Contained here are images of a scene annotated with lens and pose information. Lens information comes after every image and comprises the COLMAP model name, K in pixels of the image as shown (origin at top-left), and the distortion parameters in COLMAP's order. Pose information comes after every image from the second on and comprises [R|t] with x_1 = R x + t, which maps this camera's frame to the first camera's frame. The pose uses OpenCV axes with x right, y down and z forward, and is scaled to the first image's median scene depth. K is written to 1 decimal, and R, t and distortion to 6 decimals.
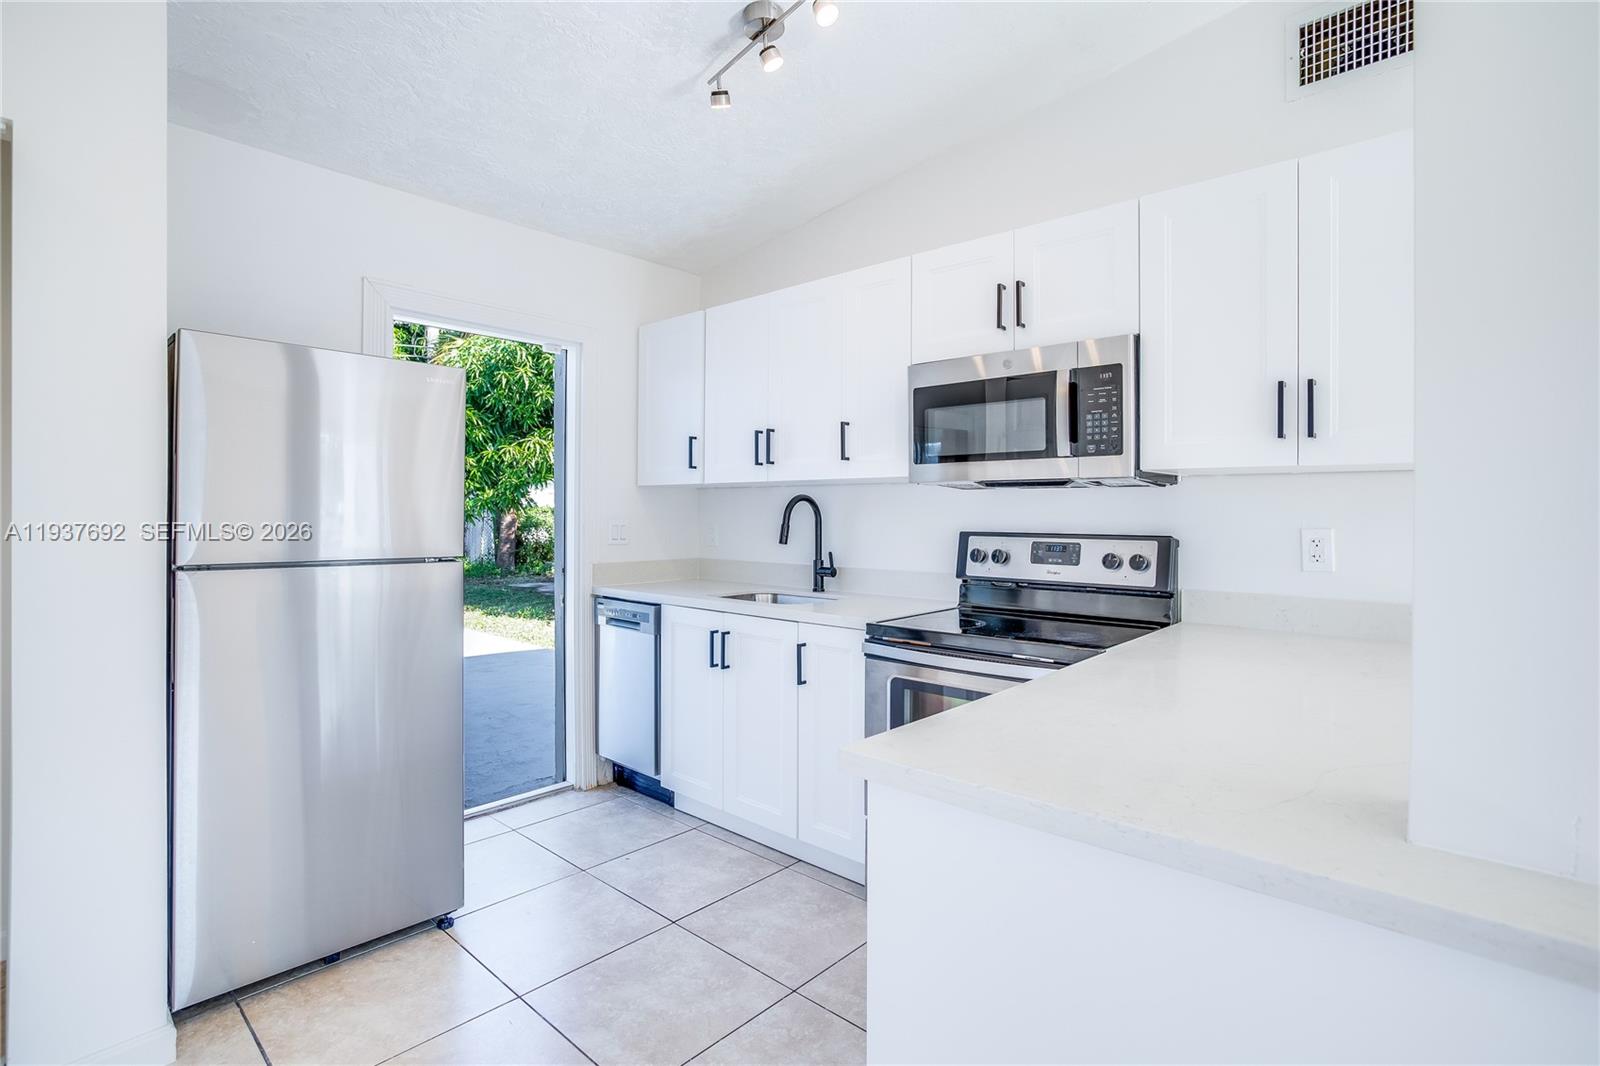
lens RADIAL K [[773.3, 0, 800.1], [0, 773.3, 522.6], [0, 0, 1]] dist [-0.010888, 0.000350]
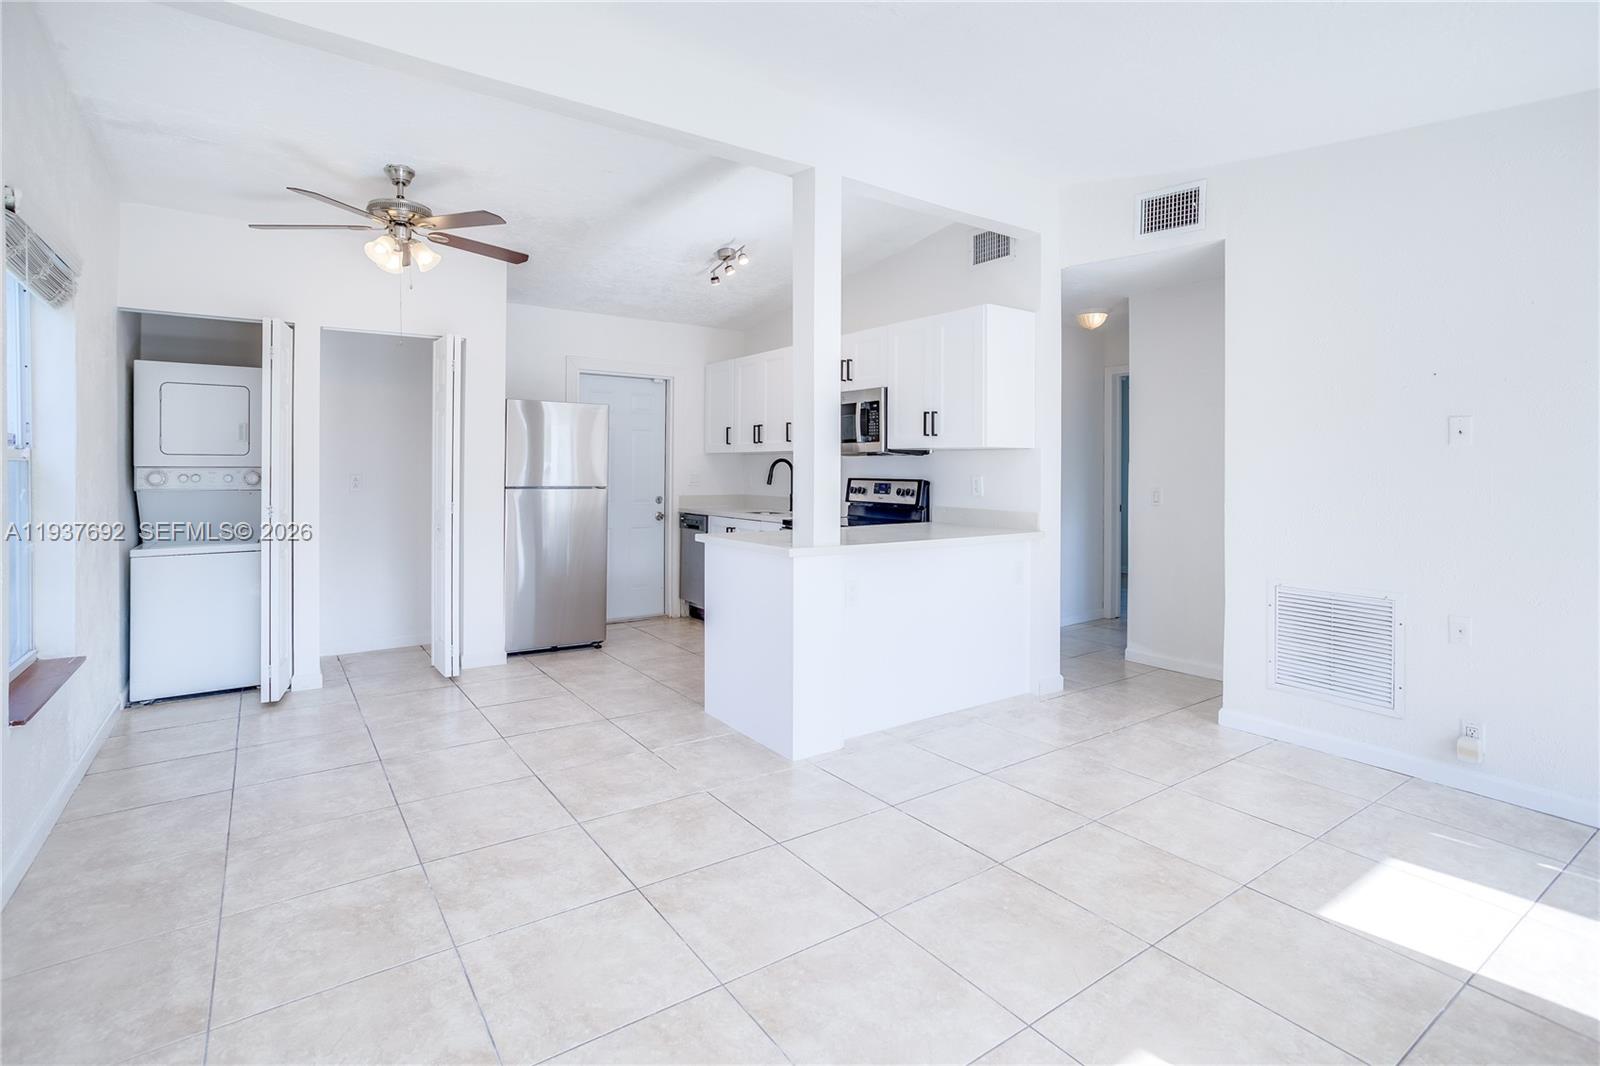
lens RADIAL K [[767.6, 0, 798.3], [0, 767.6, 475.1], [0, 0, 1]] dist [0.000801, -0.000020]
pose [[0.977087, 0.005666, -0.212764, 0.542354], [-0.007211, 0.999953, -0.006489, 0.019505], [0.212717, 0.007875, 0.977082, -0.991502]]
